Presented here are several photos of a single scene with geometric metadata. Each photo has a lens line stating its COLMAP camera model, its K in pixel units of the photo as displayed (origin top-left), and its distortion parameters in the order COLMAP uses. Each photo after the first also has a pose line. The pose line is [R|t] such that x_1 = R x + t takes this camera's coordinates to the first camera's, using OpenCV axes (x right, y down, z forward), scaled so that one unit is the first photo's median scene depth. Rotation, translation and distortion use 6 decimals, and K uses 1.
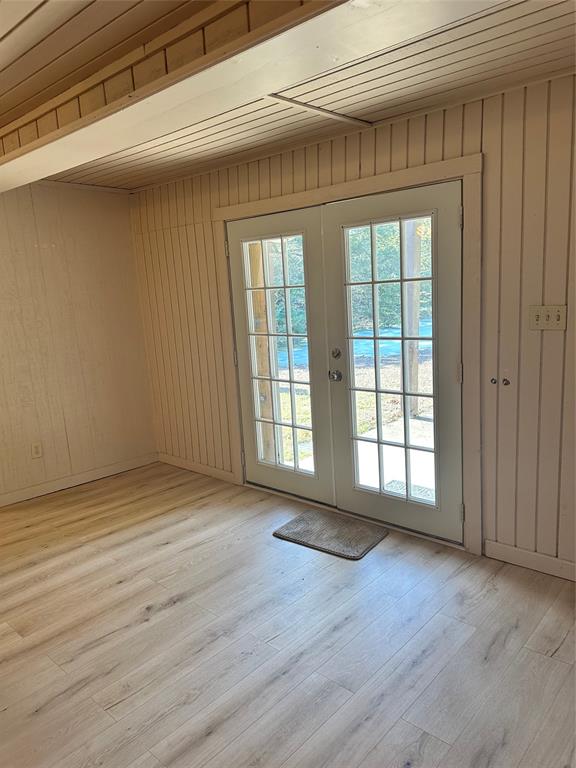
lens RADIAL K [[545.3, 0, 289.0], [0, 545.3, 386.7], [0, 0, 1]] dist [0.051003, -0.062396]
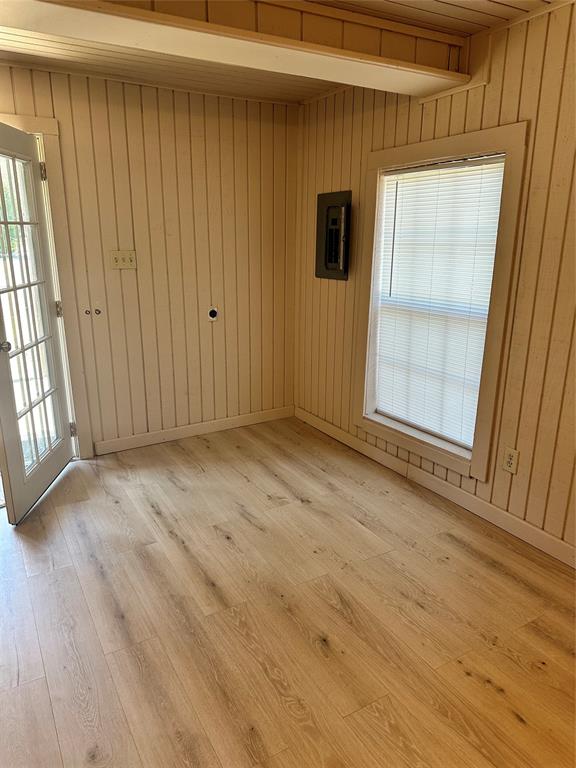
lens RADIAL K [[545.3, 0, 289.0], [0, 545.3, 388.0], [0, 0, 1]] dist [0.051003, -0.062396]
pose [[0.309263, -0.208624, 0.927811, -0.721361], [0.144690, 0.974604, 0.170916, 0.010713], [-0.939905, 0.081387, 0.331595, 0.186068]]
